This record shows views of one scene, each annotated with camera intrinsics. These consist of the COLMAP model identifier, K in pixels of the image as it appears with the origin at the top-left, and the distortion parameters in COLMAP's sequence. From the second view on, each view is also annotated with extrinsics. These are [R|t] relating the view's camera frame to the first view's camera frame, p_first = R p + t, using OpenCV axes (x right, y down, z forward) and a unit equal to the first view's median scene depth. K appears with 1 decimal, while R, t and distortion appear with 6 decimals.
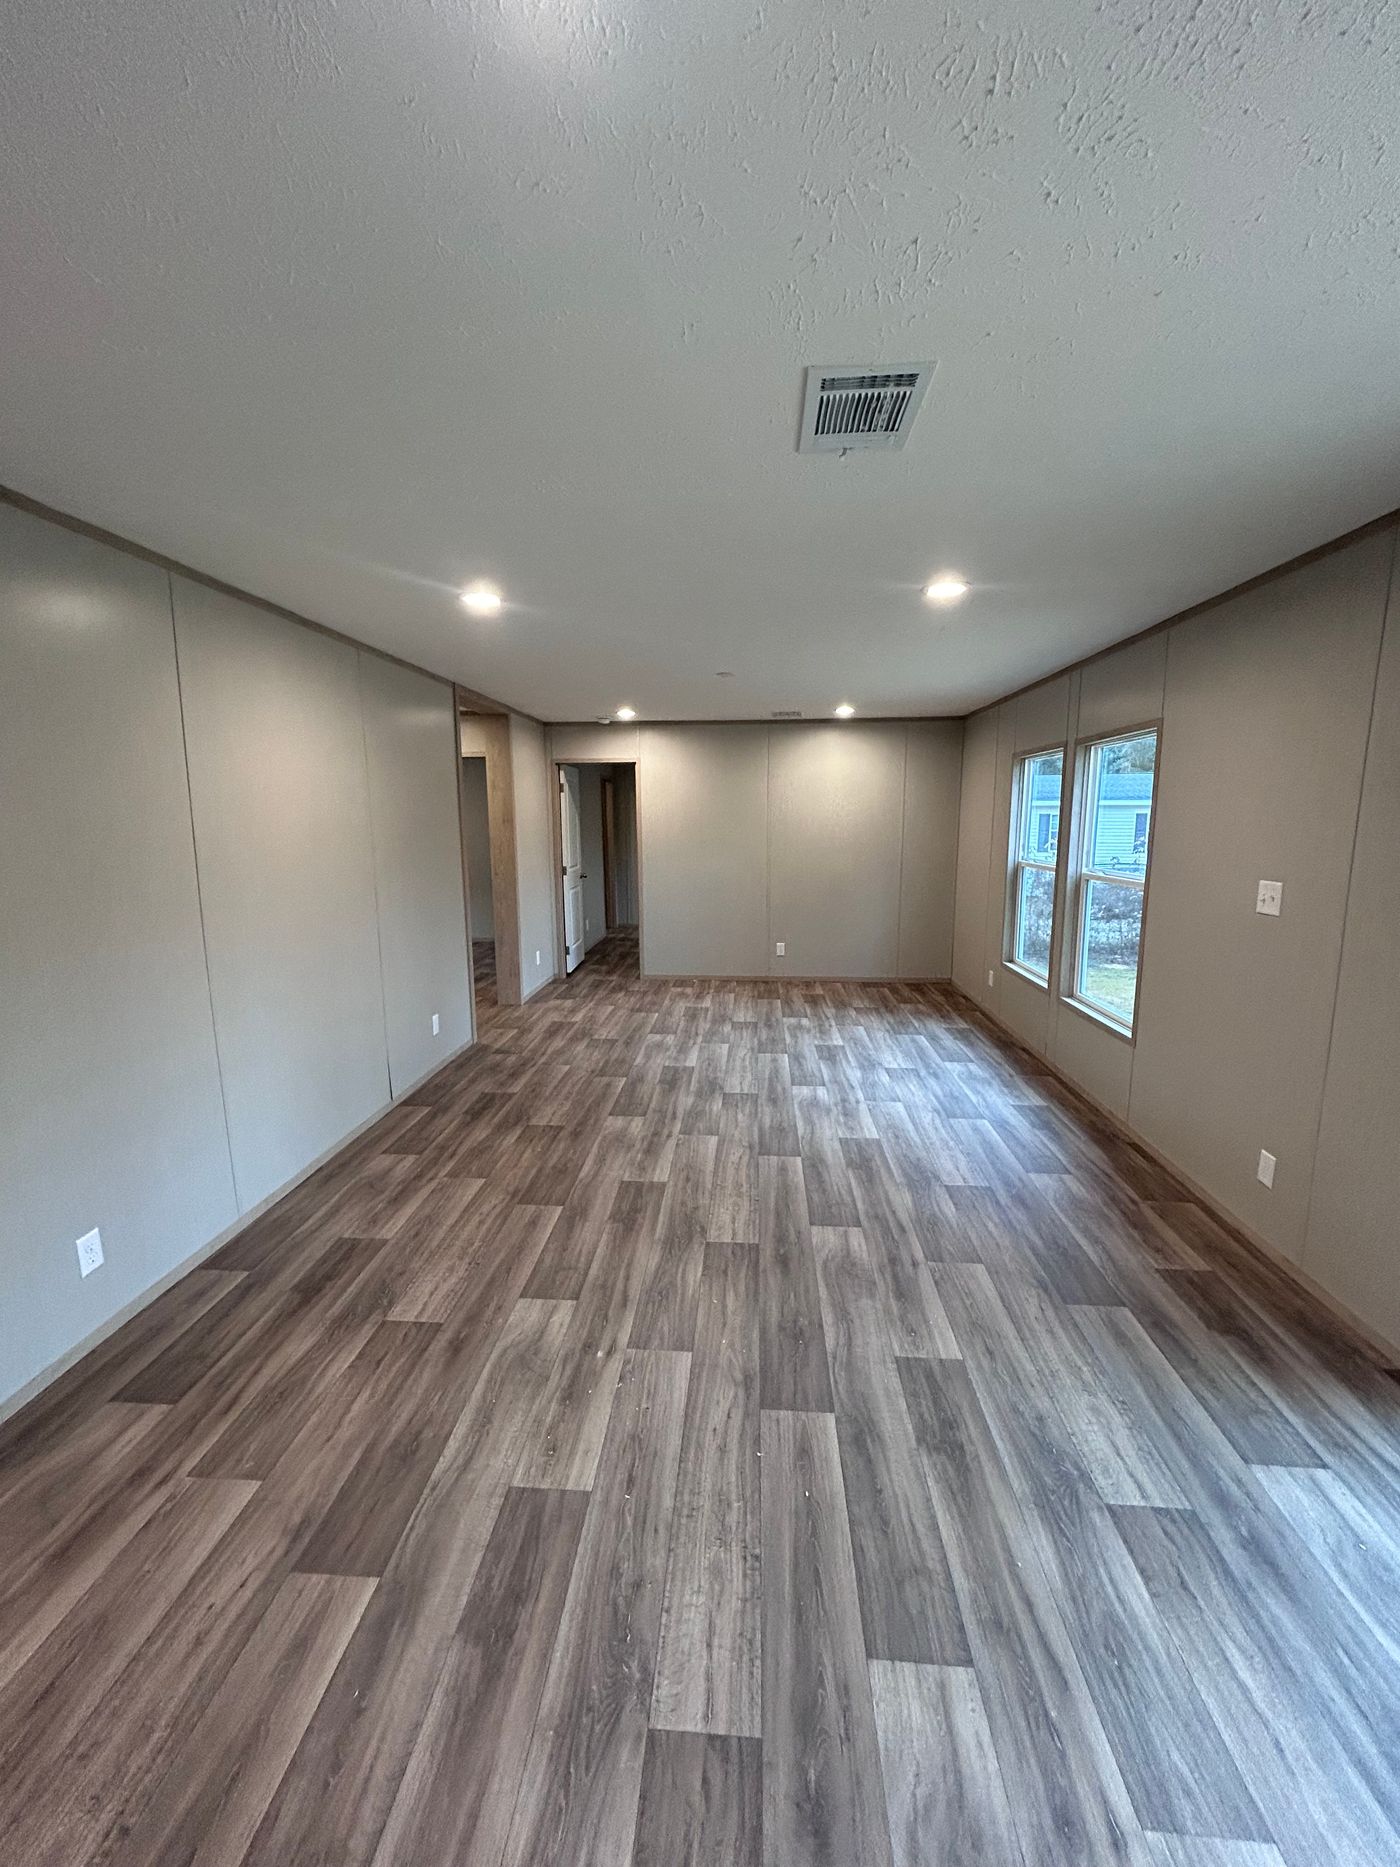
lens RADIAL K [[751.8, 0, 704.4], [0, 751.8, 929.8], [0, 0, 1]] dist [0.001561, -0.000195]
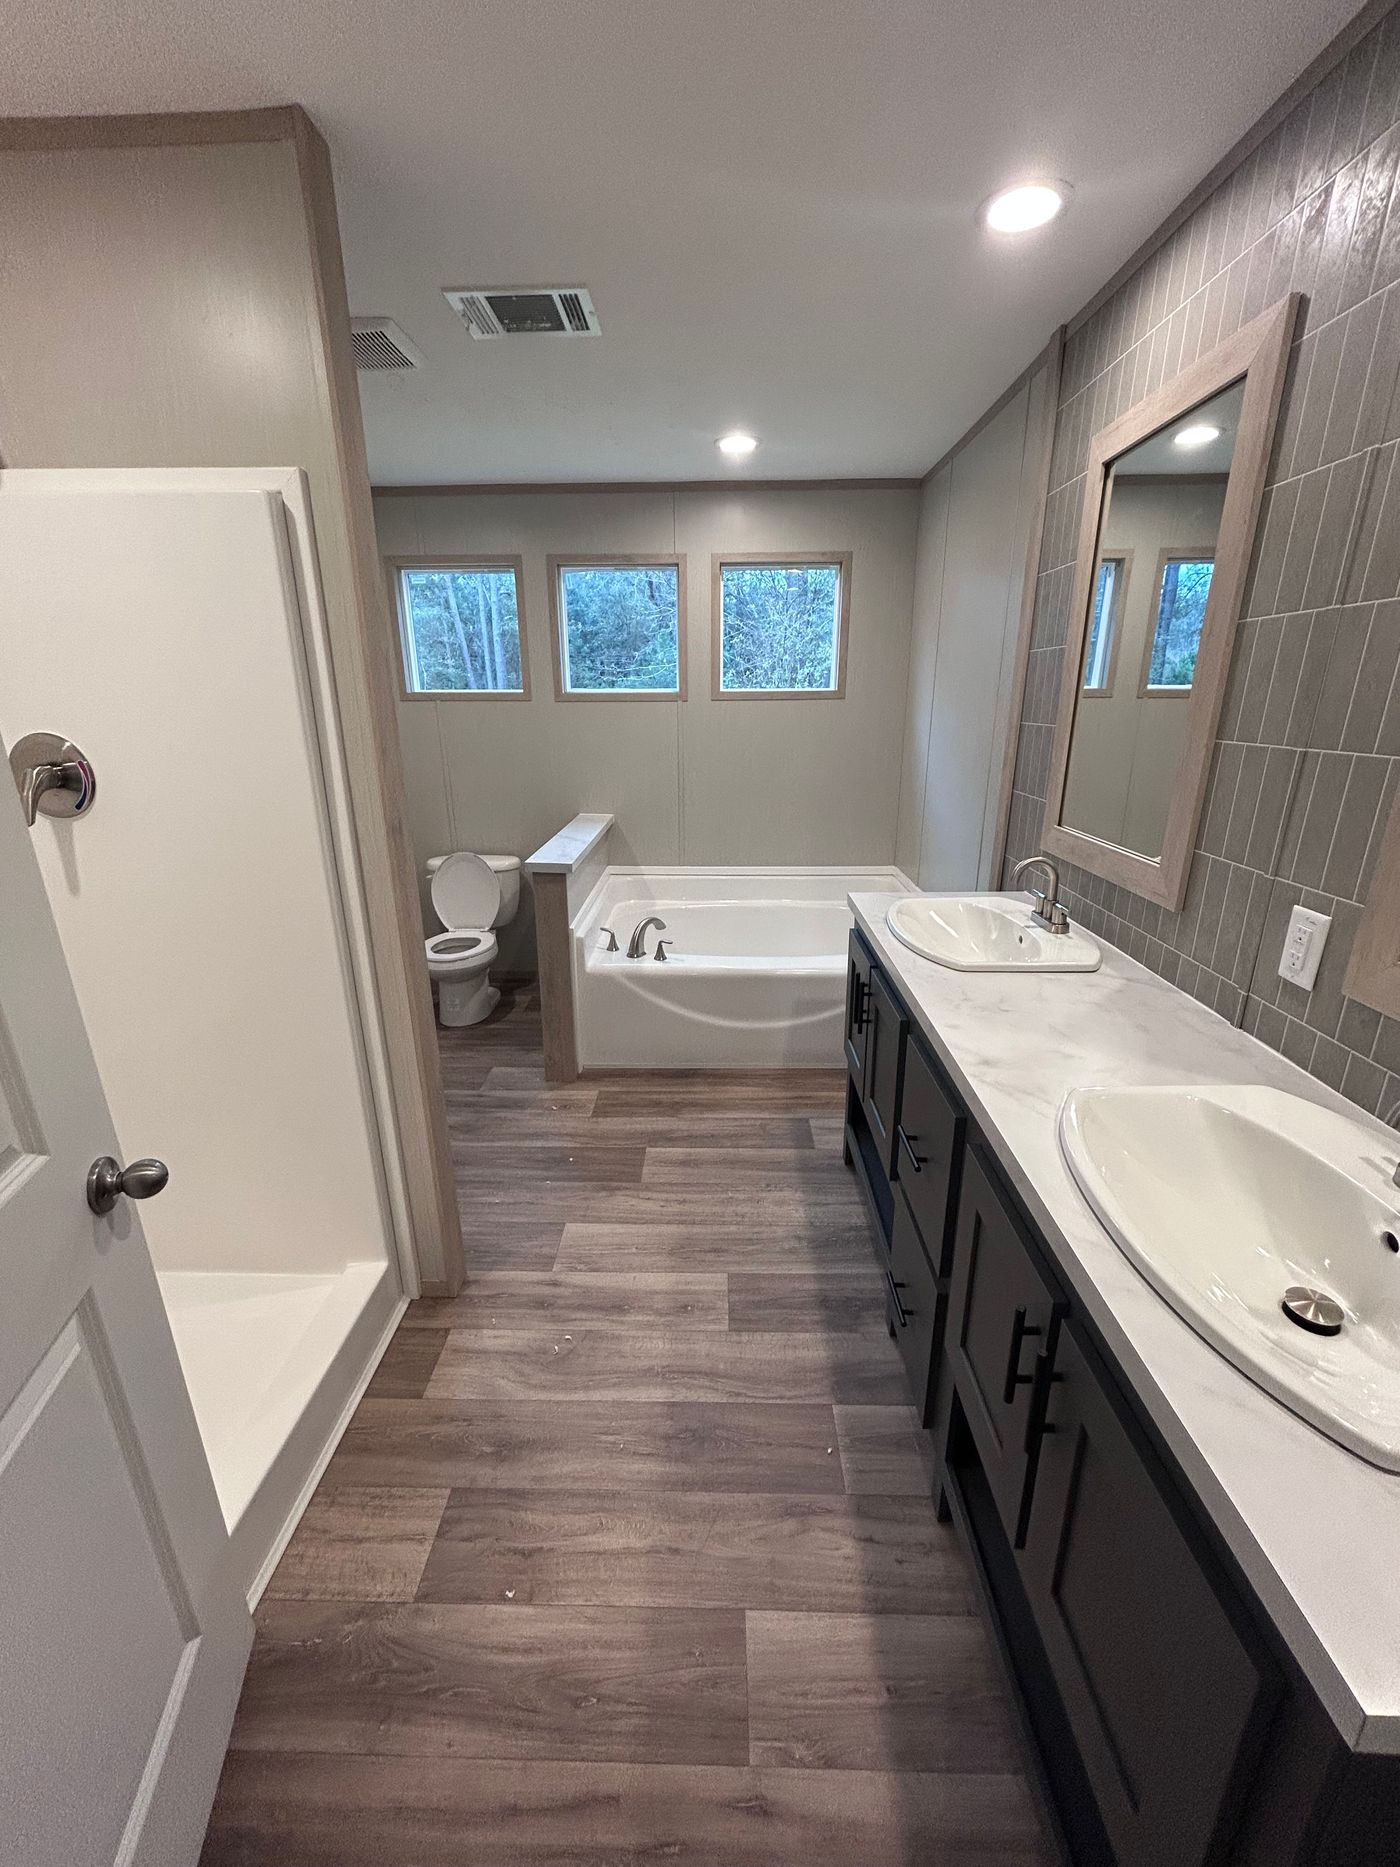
lens RADIAL K [[751.8, 0, 704.9], [0, 751.8, 925.6], [0, 0, 1]] dist [0.001561, -0.000195]
pose [[-0.049680, -0.295612, 0.954015, -1.108659], [0.150954, 0.941999, 0.299750, -0.115344], [-0.987292, 0.158905, -0.002175, 0.960485]]
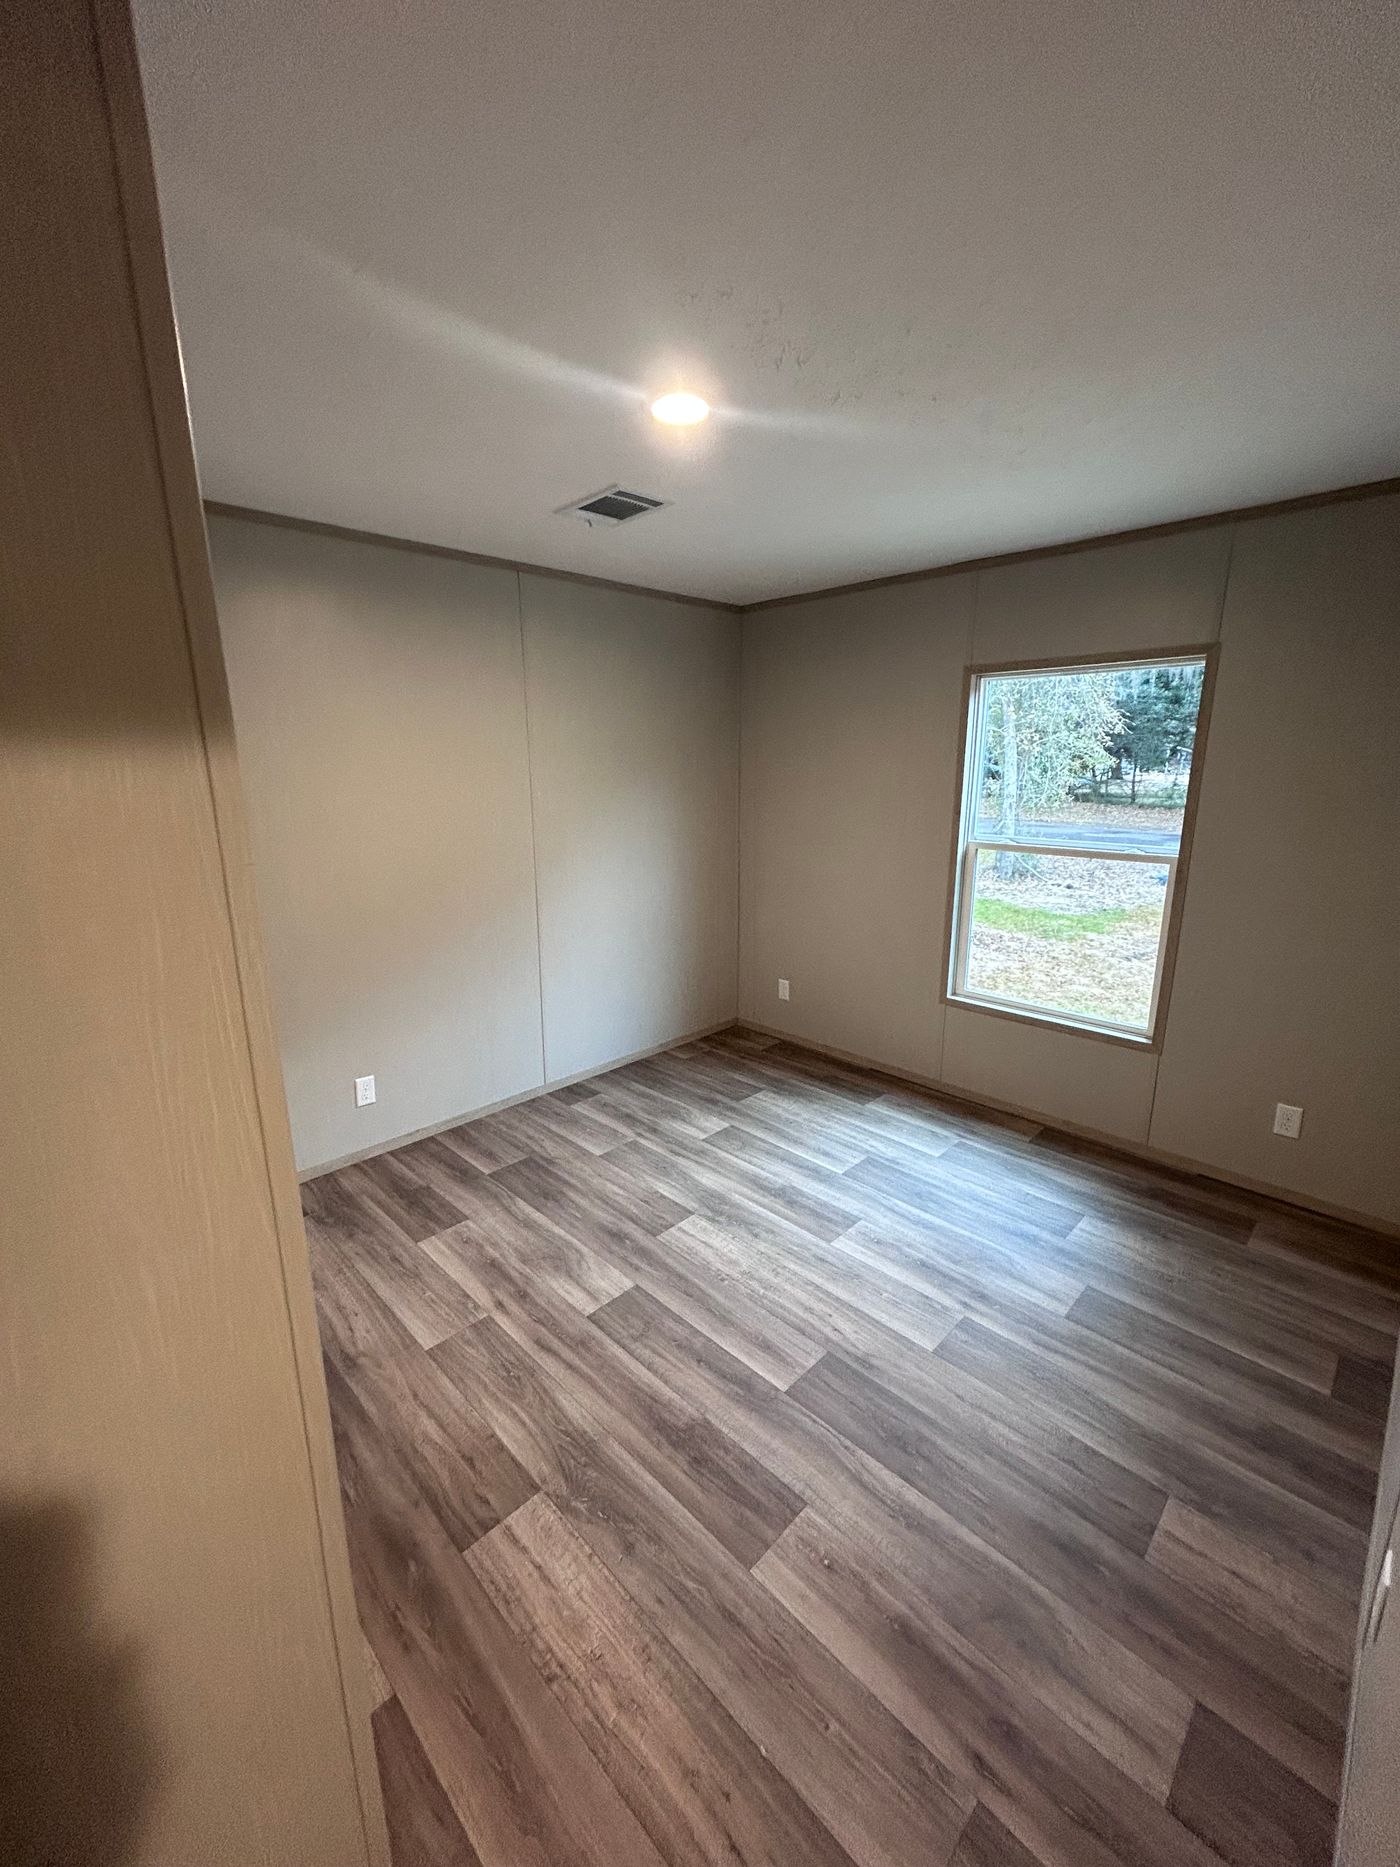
lens RADIAL K [[751.8, 0, 698.4], [0, 751.8, 949.4], [0, 0, 1]] dist [0.001561, -0.000195]
pose [[-0.659506, 0.186005, -0.728323, 0.975217], [-0.107315, 0.935679, 0.336136, -0.246915], [0.744000, 0.299844, -0.597125, 1.519948]]
